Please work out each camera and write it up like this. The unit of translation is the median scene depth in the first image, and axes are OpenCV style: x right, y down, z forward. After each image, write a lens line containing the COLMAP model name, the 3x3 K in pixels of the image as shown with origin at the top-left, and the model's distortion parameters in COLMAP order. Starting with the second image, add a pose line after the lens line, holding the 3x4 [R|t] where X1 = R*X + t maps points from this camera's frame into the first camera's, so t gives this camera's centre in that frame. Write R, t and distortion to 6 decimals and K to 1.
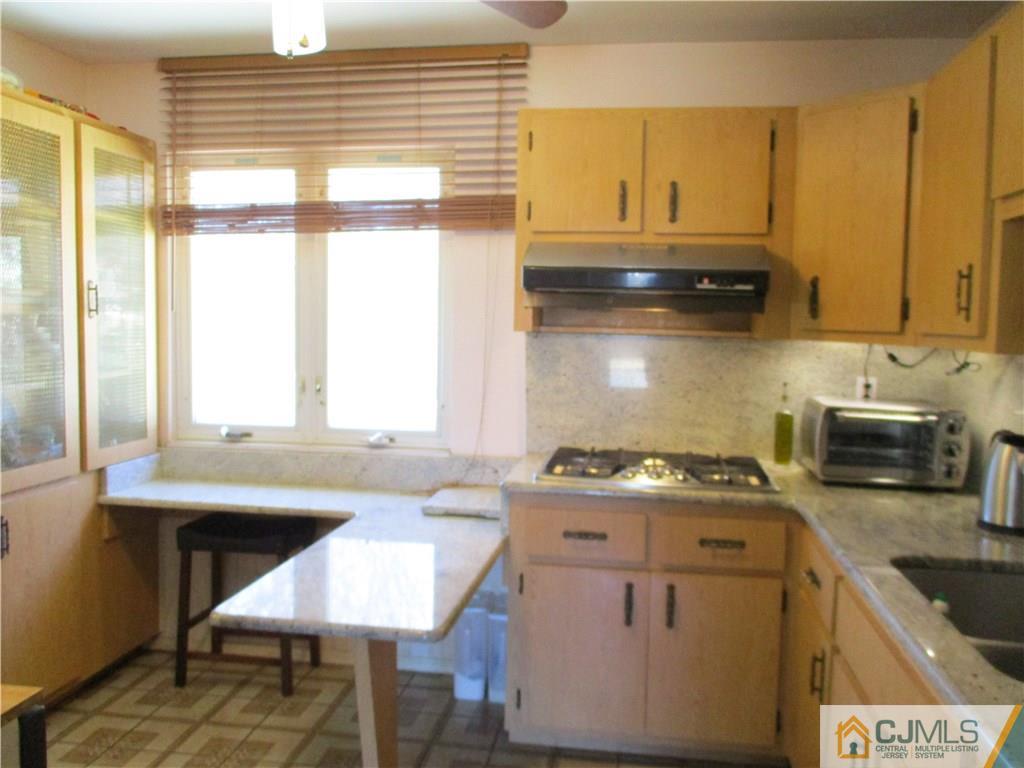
lens RADIAL K [[861.5, 0, 512.0], [0, 861.5, 380.8], [0, 0, 1]] dist [-0.002311, 0.002243]
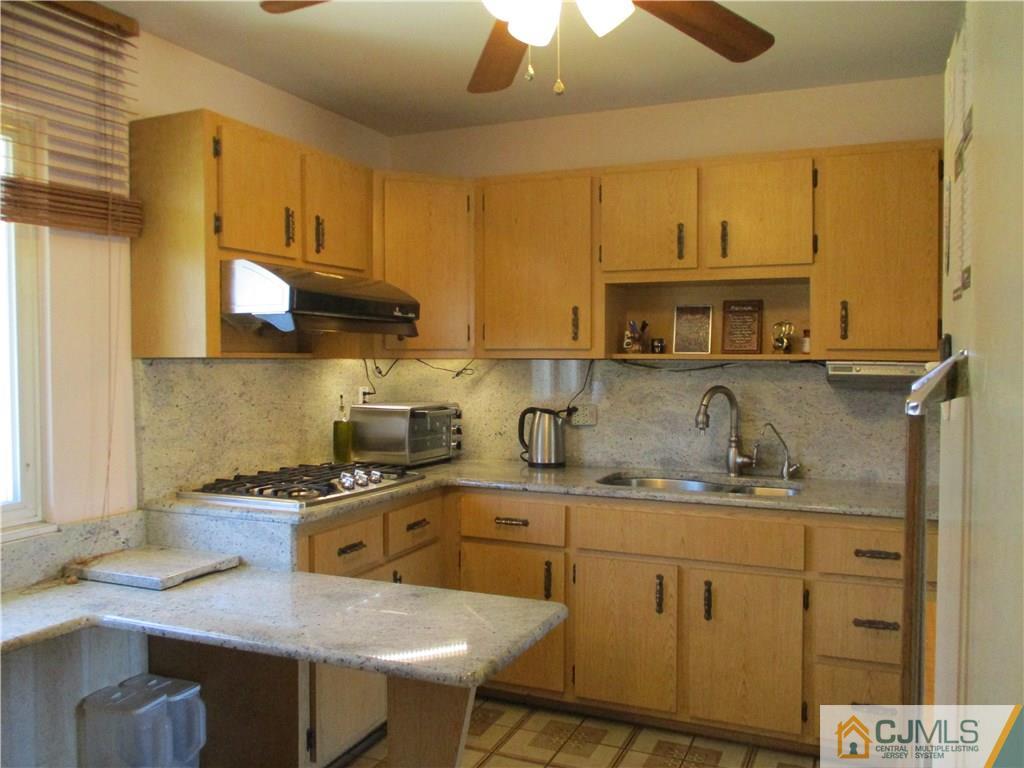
lens RADIAL K [[861.5, 0, 514.9], [0, 861.5, 384.8], [0, 0, 1]] dist [-0.002311, 0.002243]
pose [[0.251462, -0.056043, 0.966243, -0.731223], [0.078726, 0.996199, 0.037292, -0.035508], [-0.964660, 0.066691, 0.254918, 0.445253]]
